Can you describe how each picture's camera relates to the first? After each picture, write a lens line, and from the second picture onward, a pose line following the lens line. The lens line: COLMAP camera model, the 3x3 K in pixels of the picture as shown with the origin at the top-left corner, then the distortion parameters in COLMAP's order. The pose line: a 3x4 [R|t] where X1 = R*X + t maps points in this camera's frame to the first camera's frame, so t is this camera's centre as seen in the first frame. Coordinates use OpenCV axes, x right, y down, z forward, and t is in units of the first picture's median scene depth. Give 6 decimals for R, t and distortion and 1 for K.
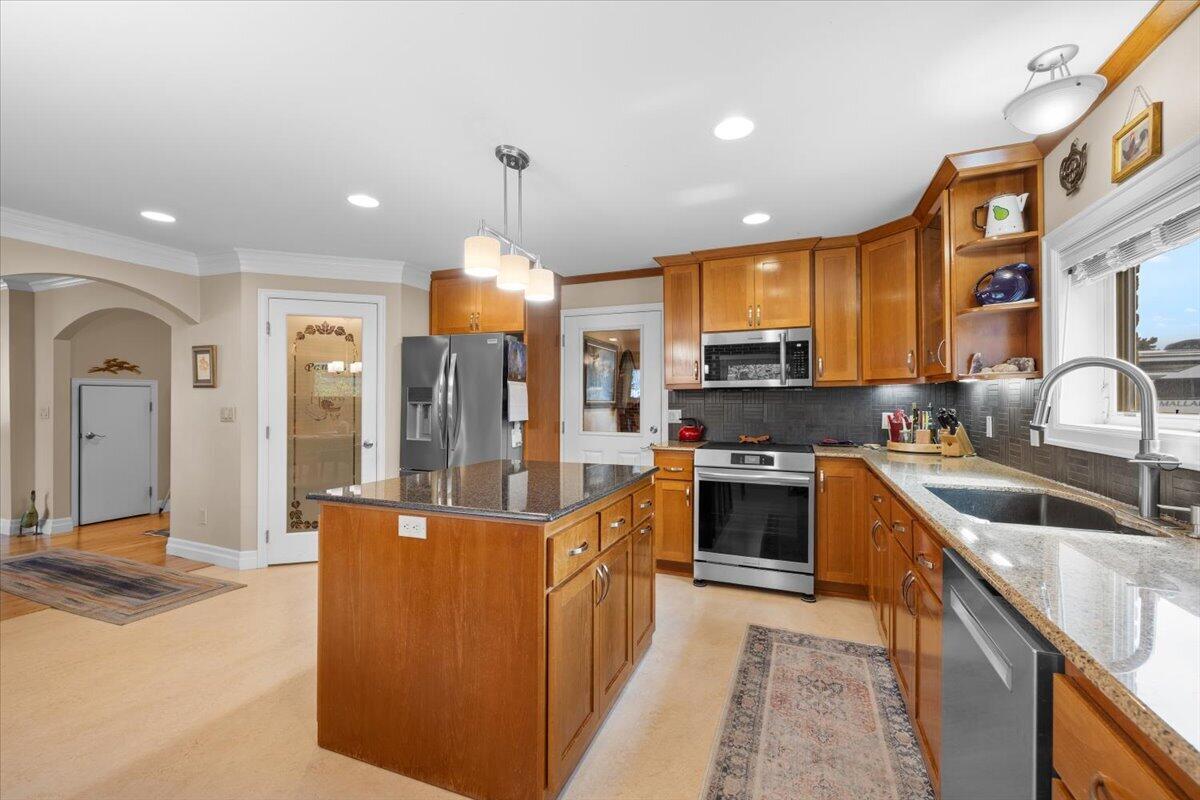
lens RADIAL K [[508.6, 0, 601.3], [0, 508.6, 398.0], [0, 0, 1]] dist [0.000404, 0.000171]
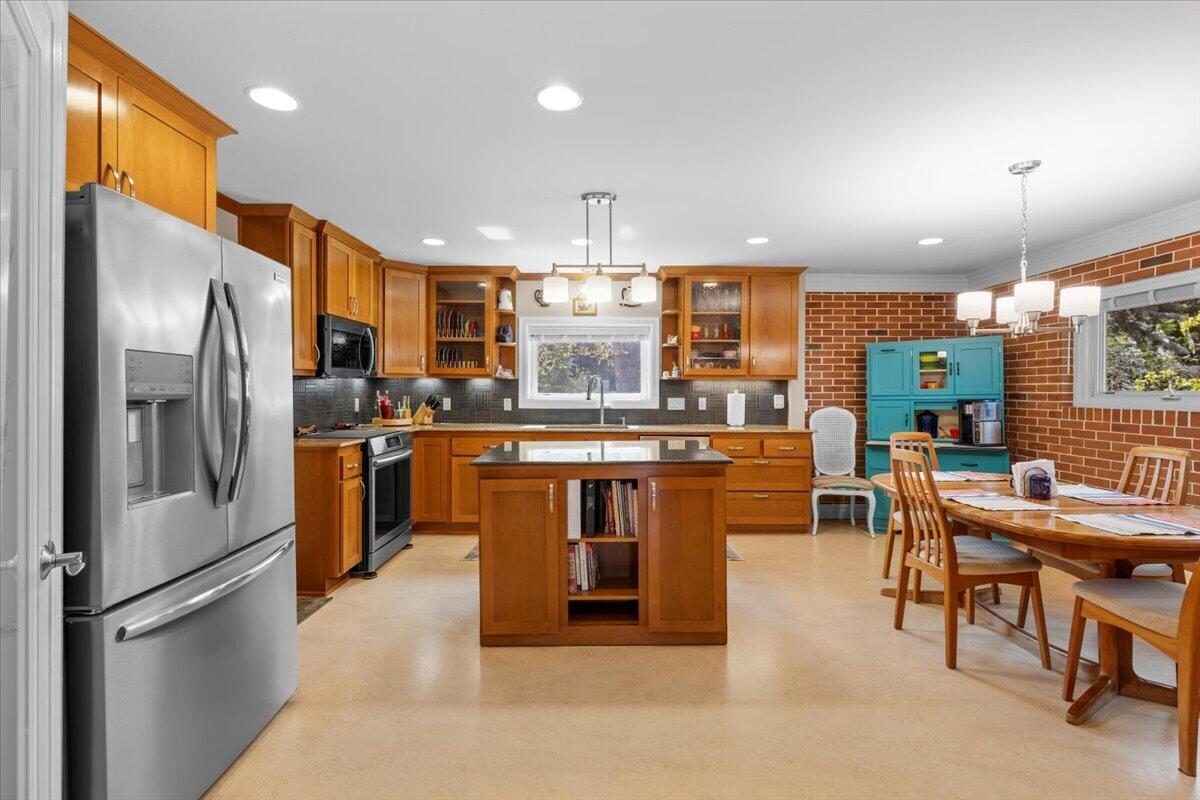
lens RADIAL K [[543.3, 0, 602.8], [0, 543.3, 393.1], [0, 0, 1]] dist [-0.001857, -0.000115]
pose [[-0.364220, -0.008766, 0.931272, -0.850520], [-0.008973, 0.999942, 0.005903, 0.002055], [-0.931270, -0.006206, -0.364278, 0.867109]]
